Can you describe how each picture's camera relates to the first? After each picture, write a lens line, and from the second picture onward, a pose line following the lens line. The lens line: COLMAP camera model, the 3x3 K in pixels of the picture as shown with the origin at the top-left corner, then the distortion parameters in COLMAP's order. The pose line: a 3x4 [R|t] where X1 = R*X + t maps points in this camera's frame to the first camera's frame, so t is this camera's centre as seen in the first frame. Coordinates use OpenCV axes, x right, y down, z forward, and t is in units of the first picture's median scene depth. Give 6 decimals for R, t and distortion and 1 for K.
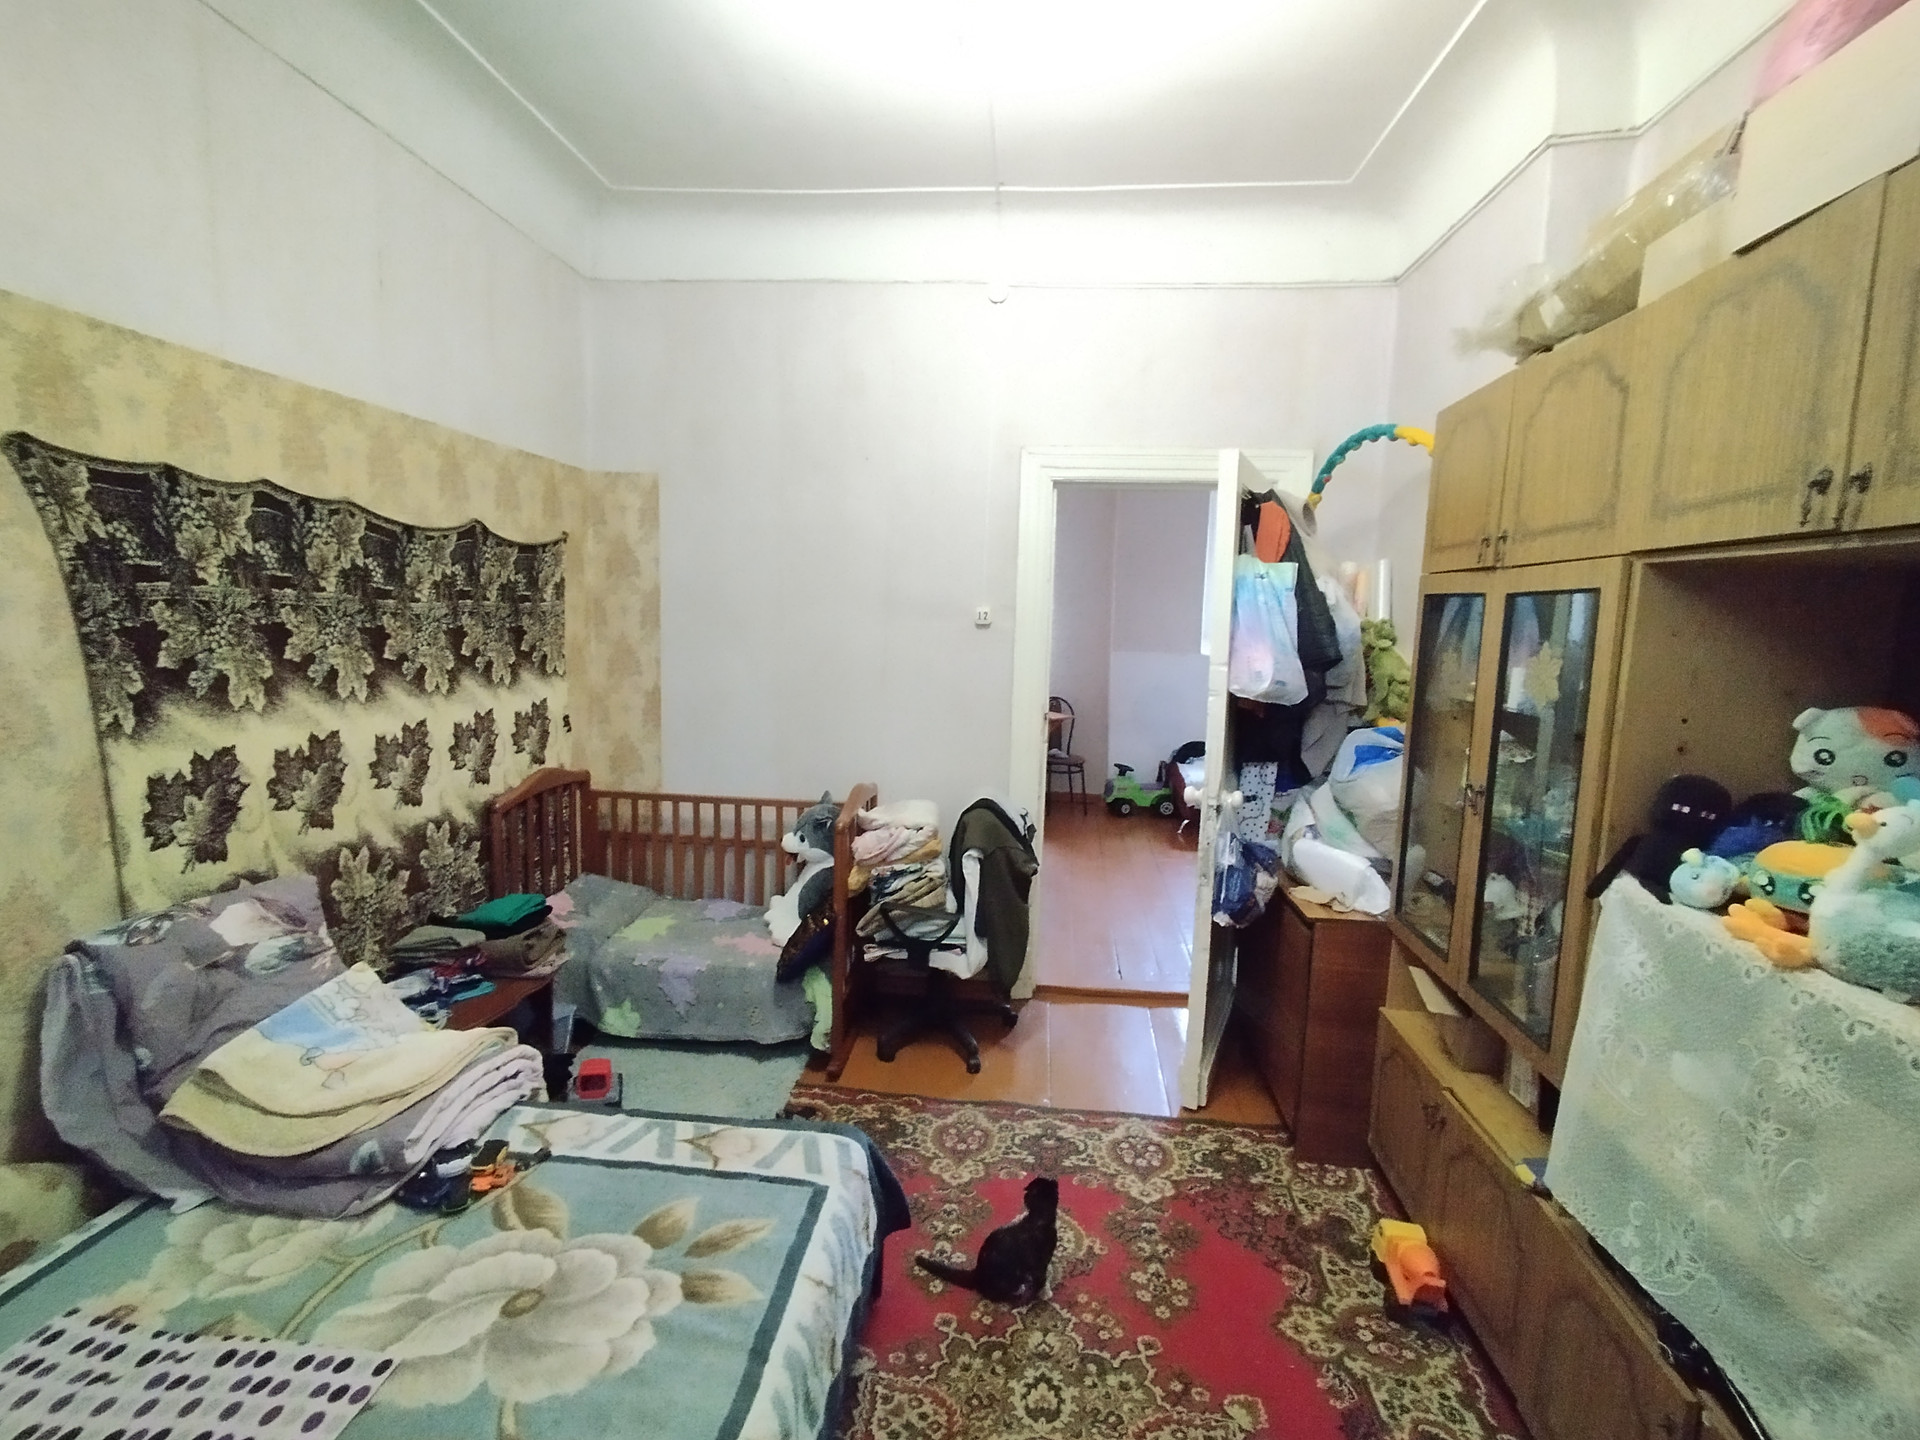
lens RADIAL K [[884.2, 0, 946.0], [0, 884.2, 719.3], [0, 0, 1]] dist [0.012919, -0.009776]
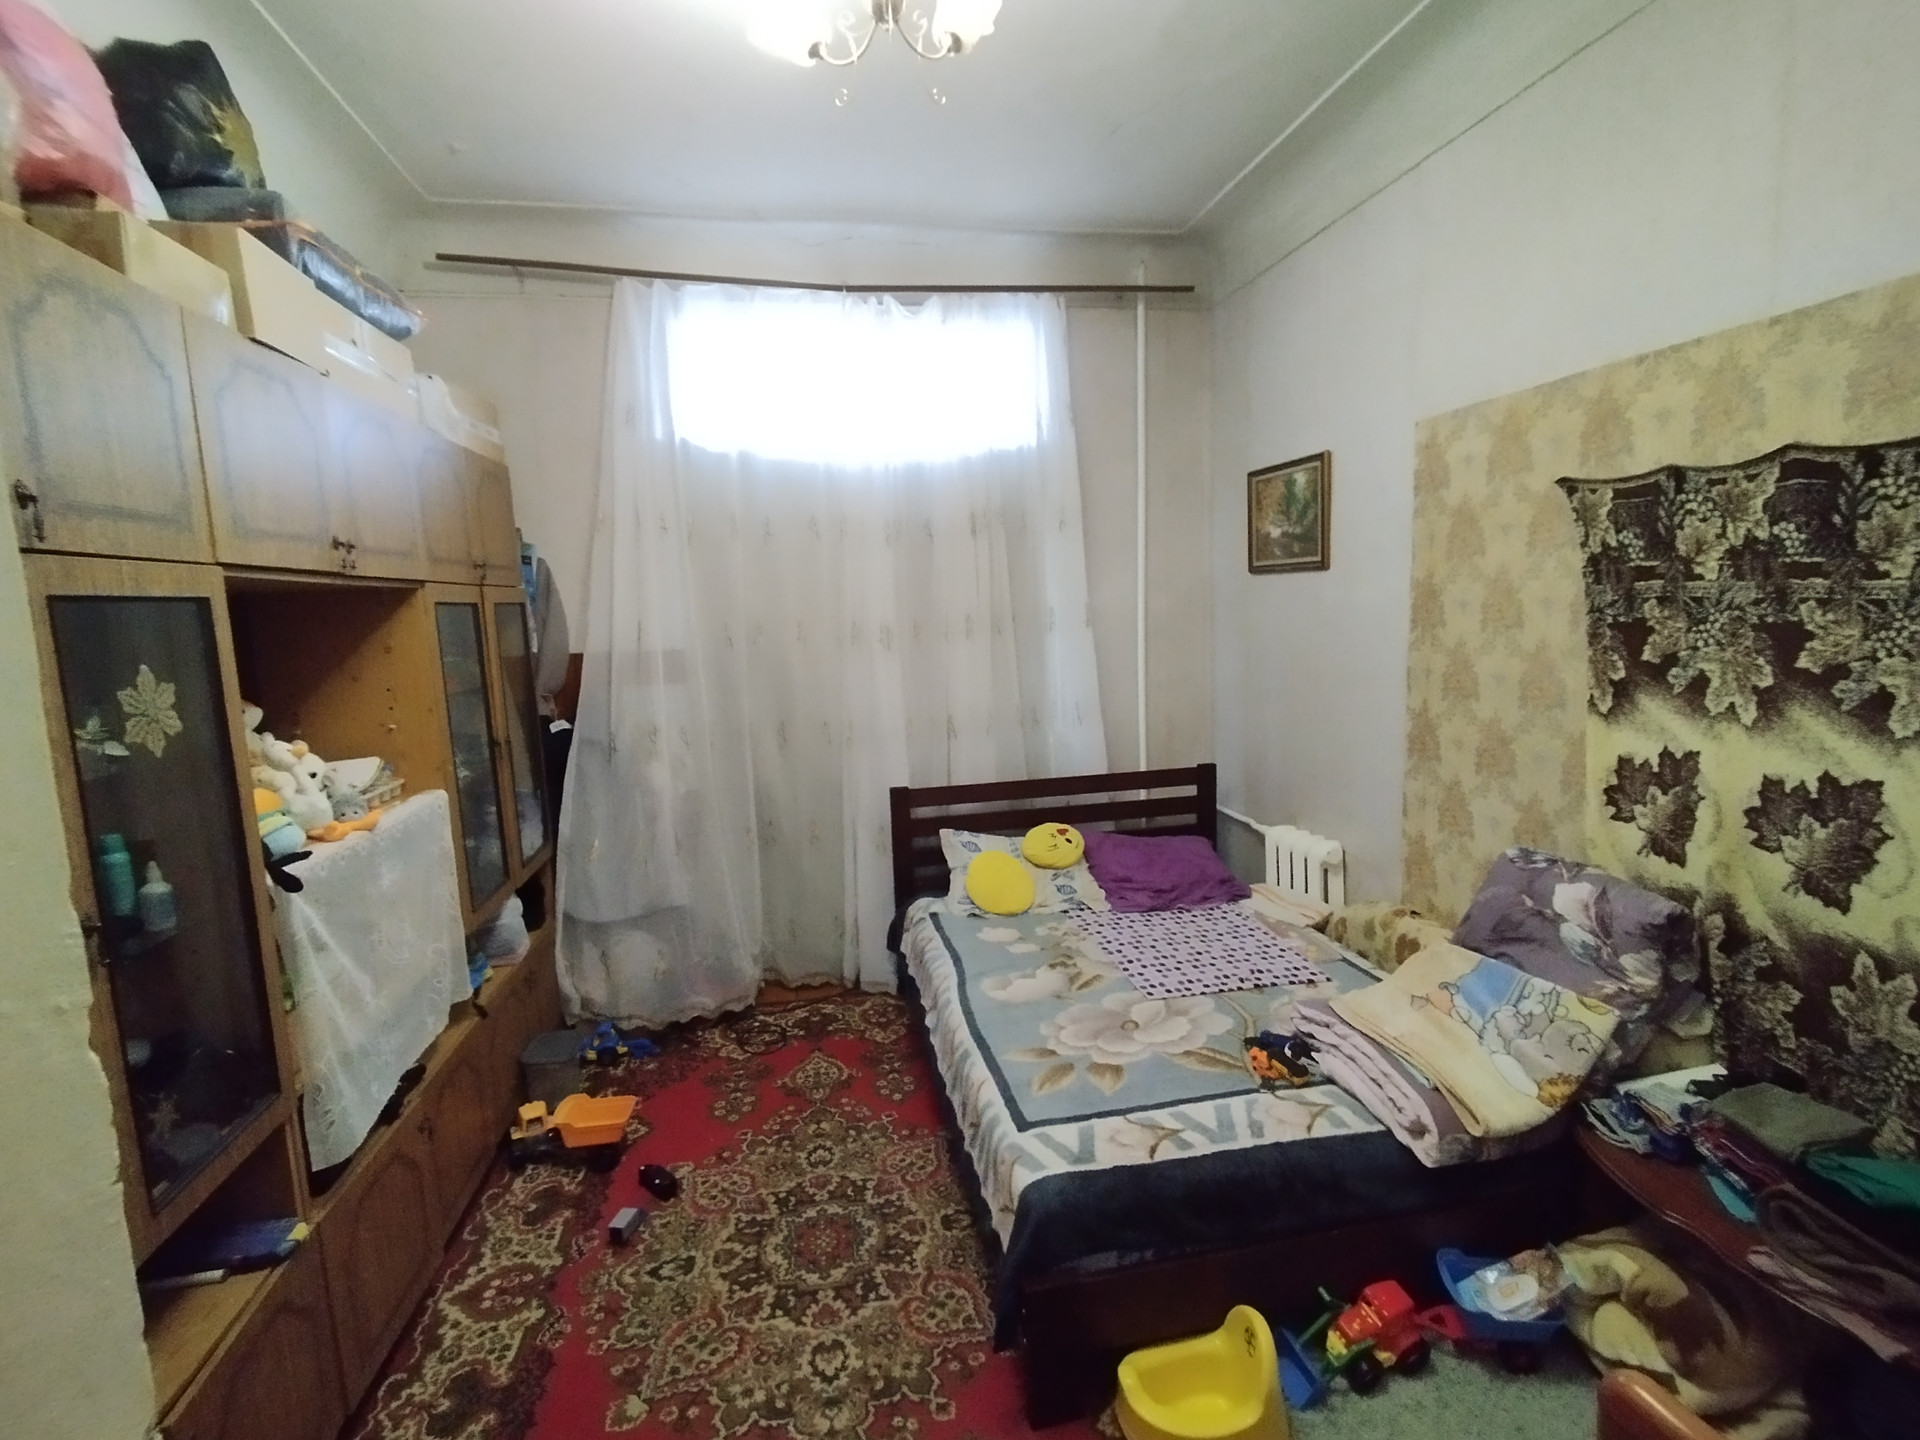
lens RADIAL K [[844.8, 0, 966.2], [0, 844.8, 712.4], [0, 0, 1]] dist [-0.000074, -0.008156]
pose [[-0.948000, 0.046003, -0.314928, 0.212691], [-0.029078, 0.972842, 0.229638, -0.199783], [0.316939, 0.226855, -0.920916, 1.632271]]
